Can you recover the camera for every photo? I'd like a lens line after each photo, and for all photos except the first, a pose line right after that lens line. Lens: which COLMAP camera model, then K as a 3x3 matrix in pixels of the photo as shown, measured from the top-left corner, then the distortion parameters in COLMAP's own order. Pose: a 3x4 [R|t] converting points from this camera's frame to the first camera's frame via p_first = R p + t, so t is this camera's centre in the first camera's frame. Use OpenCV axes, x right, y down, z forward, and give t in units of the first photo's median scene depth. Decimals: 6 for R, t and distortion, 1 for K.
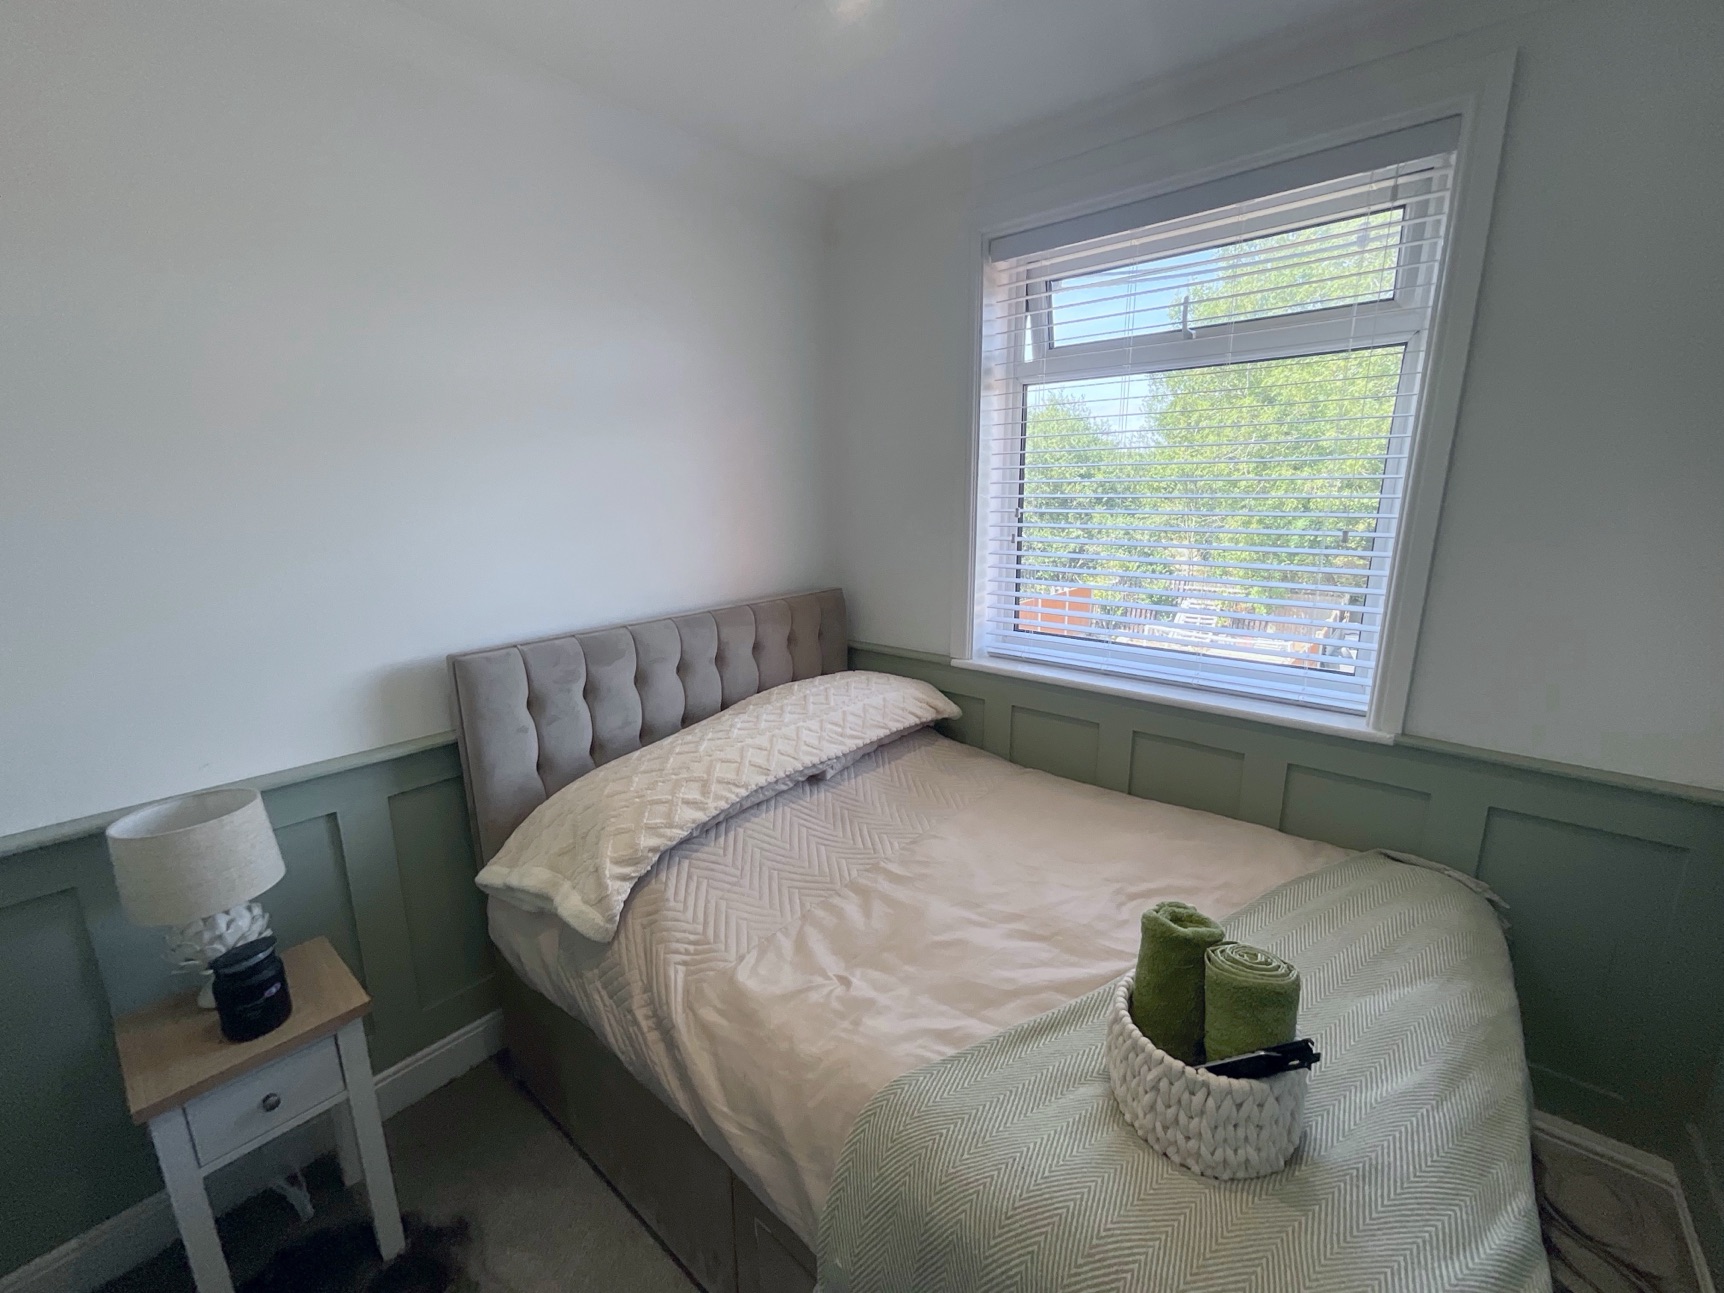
lens RADIAL K [[701.0, 0, 862.4], [0, 701.0, 649.5], [0, 0, 1]] dist [-0.000066, 0.000246]
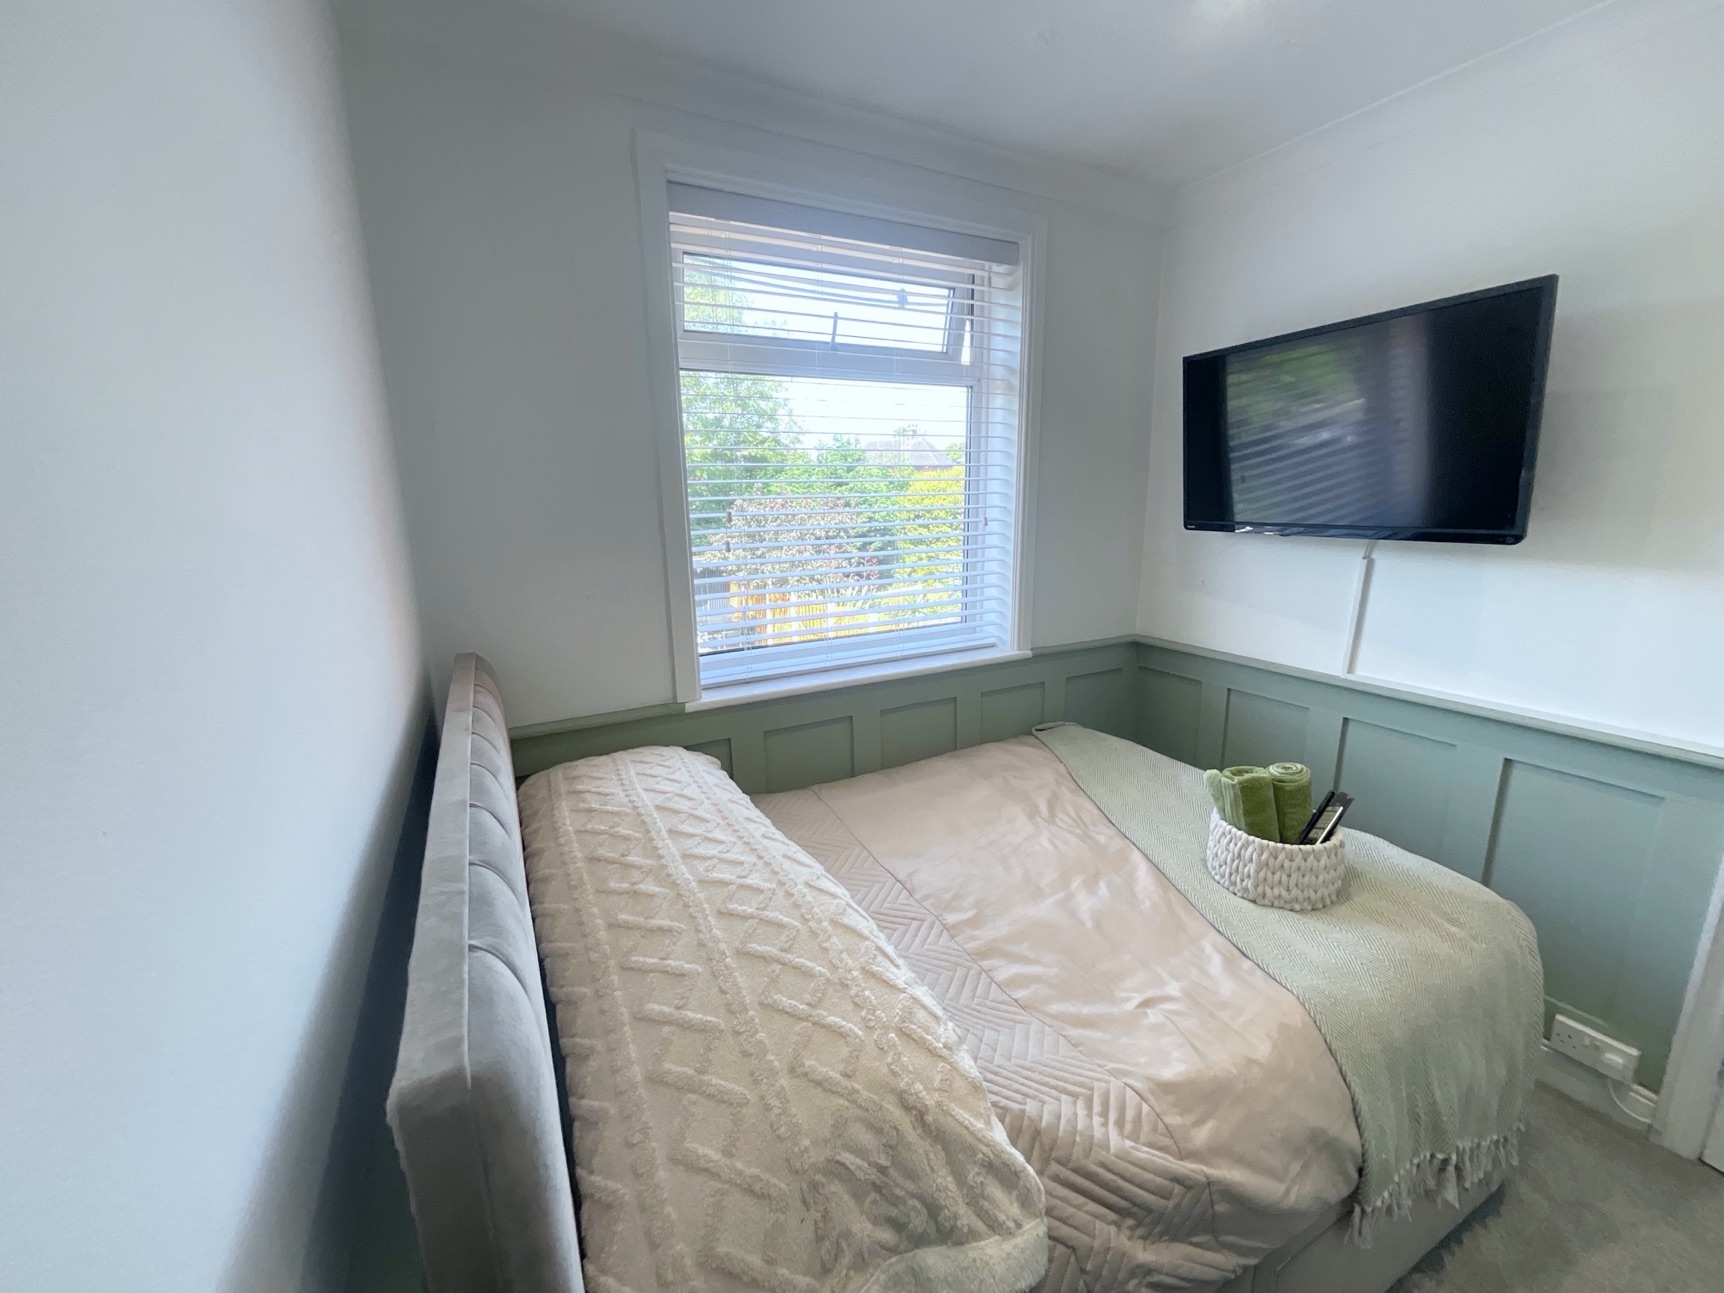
lens RADIAL K [[723.0, 0, 863.6], [0, 723.0, 637.2], [0, 0, 1]] dist [0.031671, 0.000128]
pose [[0.364748, -0.192386, 0.911014, -0.799460], [0.215503, 0.969297, 0.118412, -0.170753], [-0.905824, 0.153136, 0.395009, 0.725815]]
